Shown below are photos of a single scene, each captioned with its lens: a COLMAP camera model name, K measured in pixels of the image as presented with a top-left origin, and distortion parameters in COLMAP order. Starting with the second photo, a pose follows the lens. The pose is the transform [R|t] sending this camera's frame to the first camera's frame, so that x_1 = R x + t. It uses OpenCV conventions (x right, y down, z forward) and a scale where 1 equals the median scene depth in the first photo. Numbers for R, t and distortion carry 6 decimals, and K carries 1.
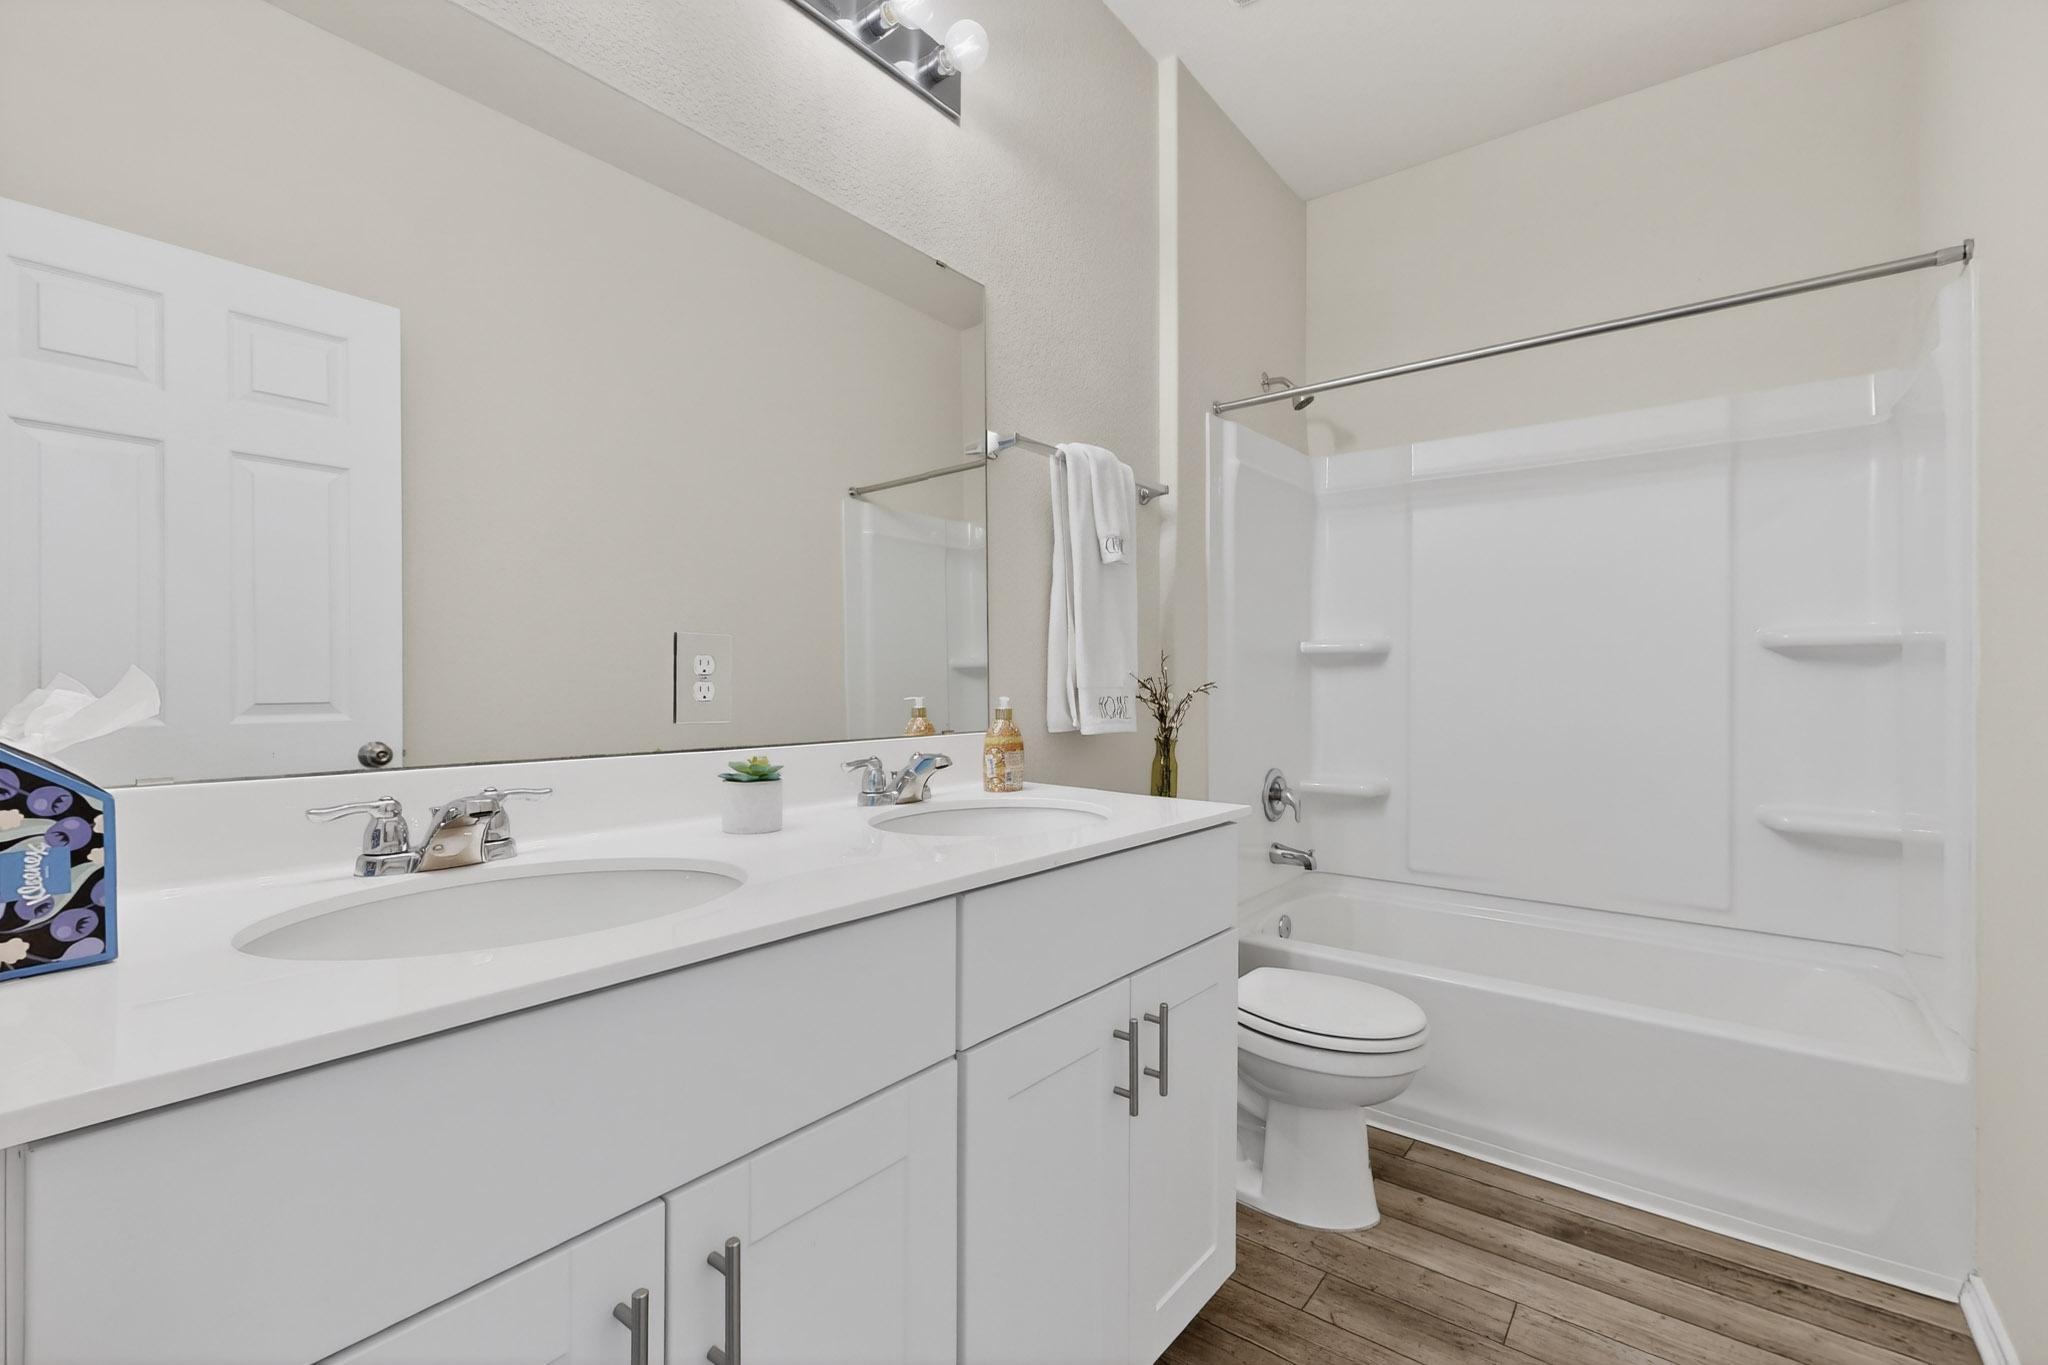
lens RADIAL K [[889.0, 0, 1042.8], [0, 889.0, 669.0], [0, 0, 1]] dist [-0.002002, 0.000626]
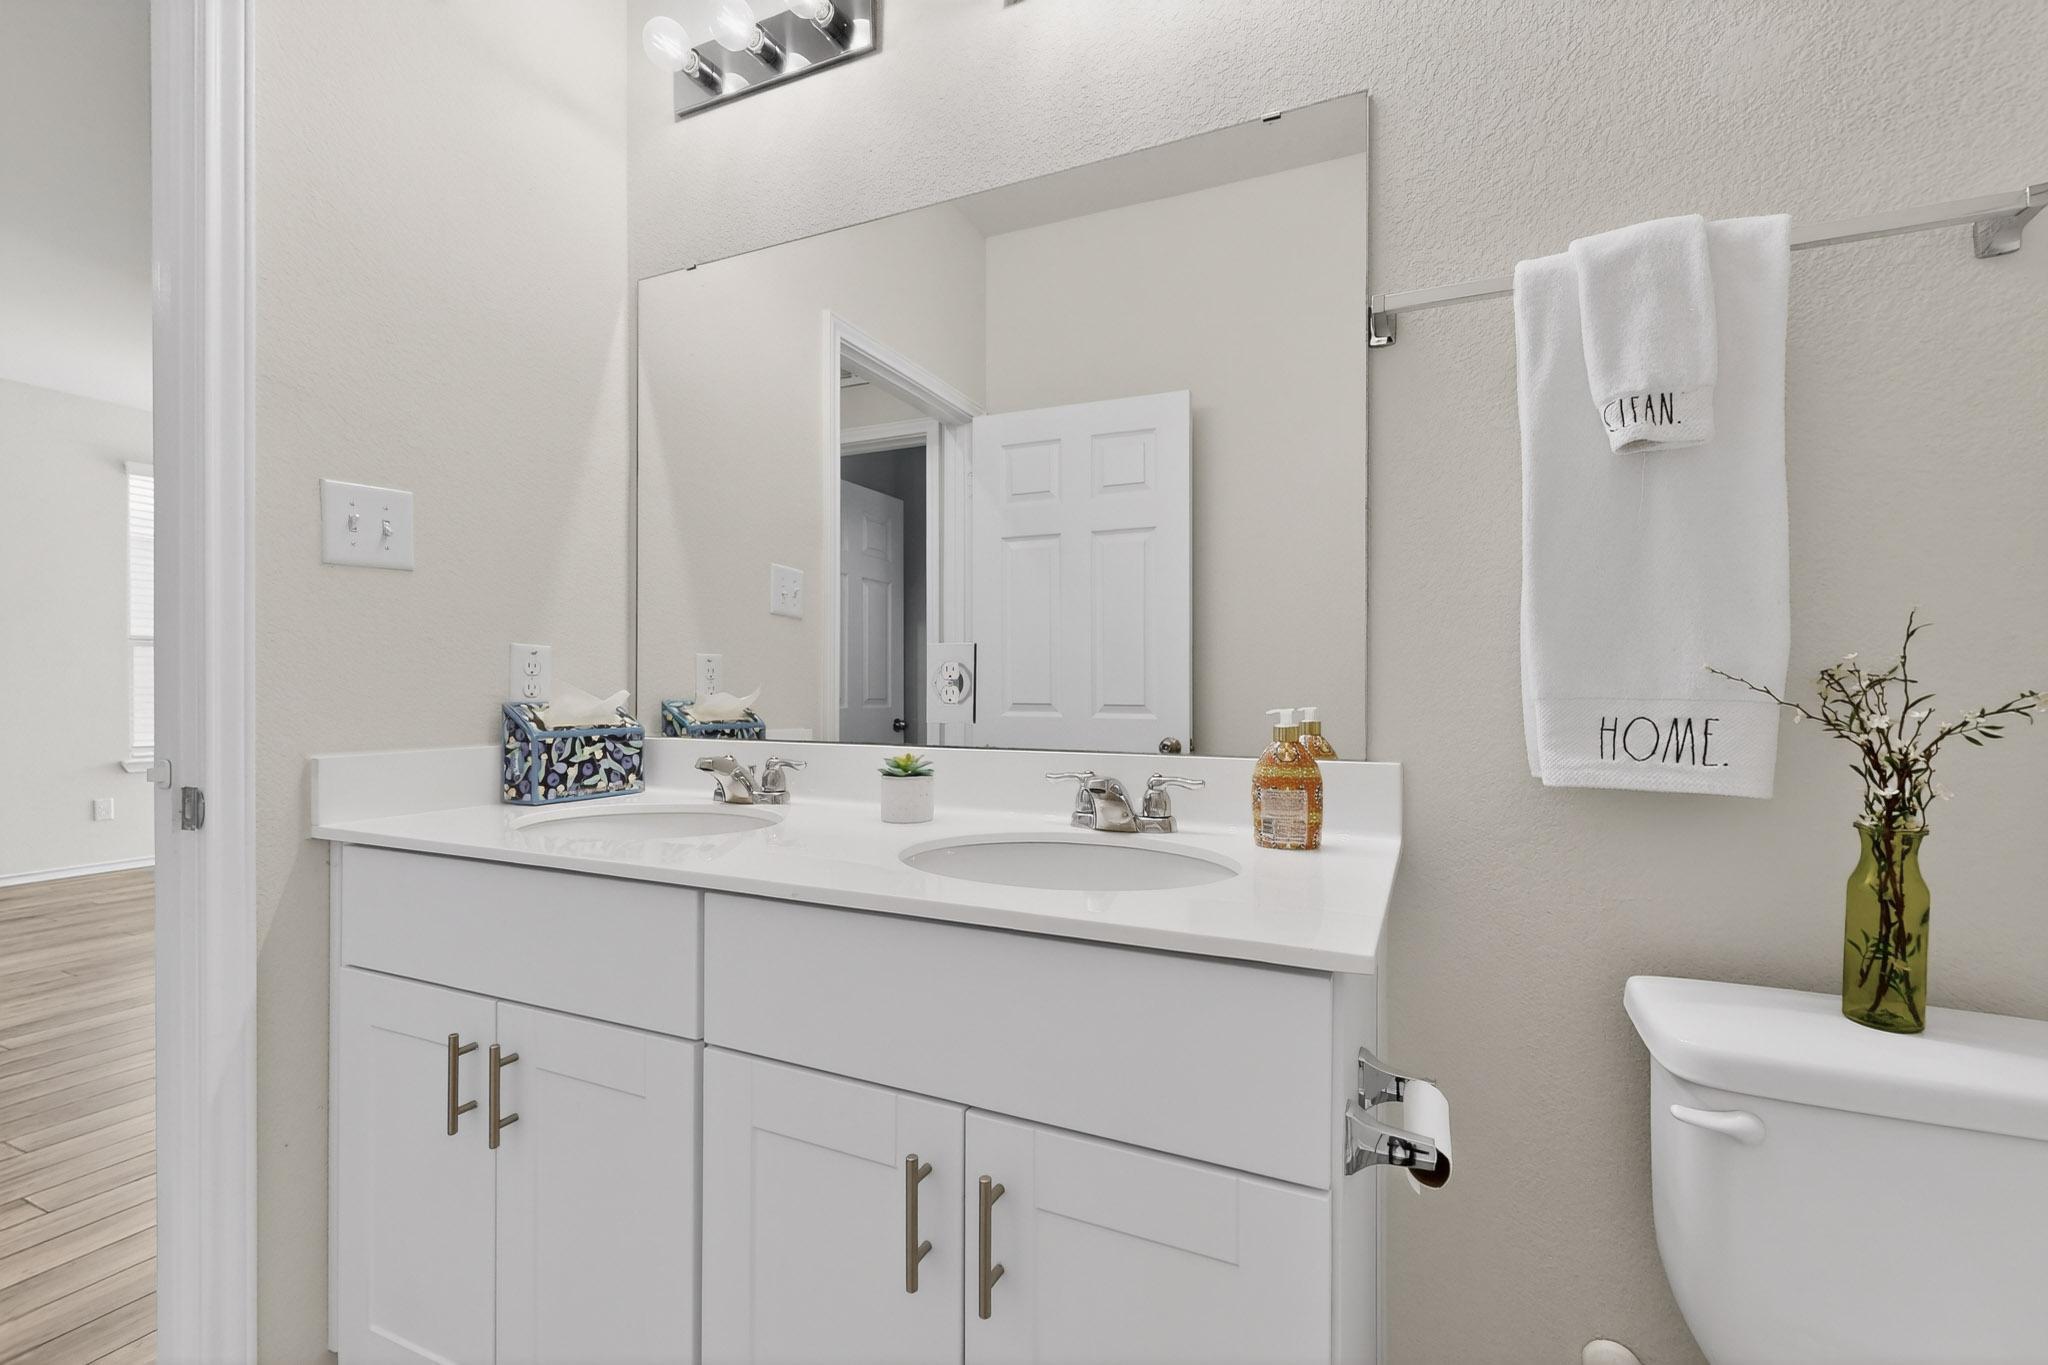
lens RADIAL K [[889.0, 0, 1034.6], [0, 889.0, 692.7], [0, 0, 1]] dist [-0.002002, 0.000626]
pose [[0.225089, 0.003320, -0.974332, 0.582458], [0.012302, 0.999905, 0.006249, 0.012428], [0.974260, -0.013392, 0.225027, 0.667803]]
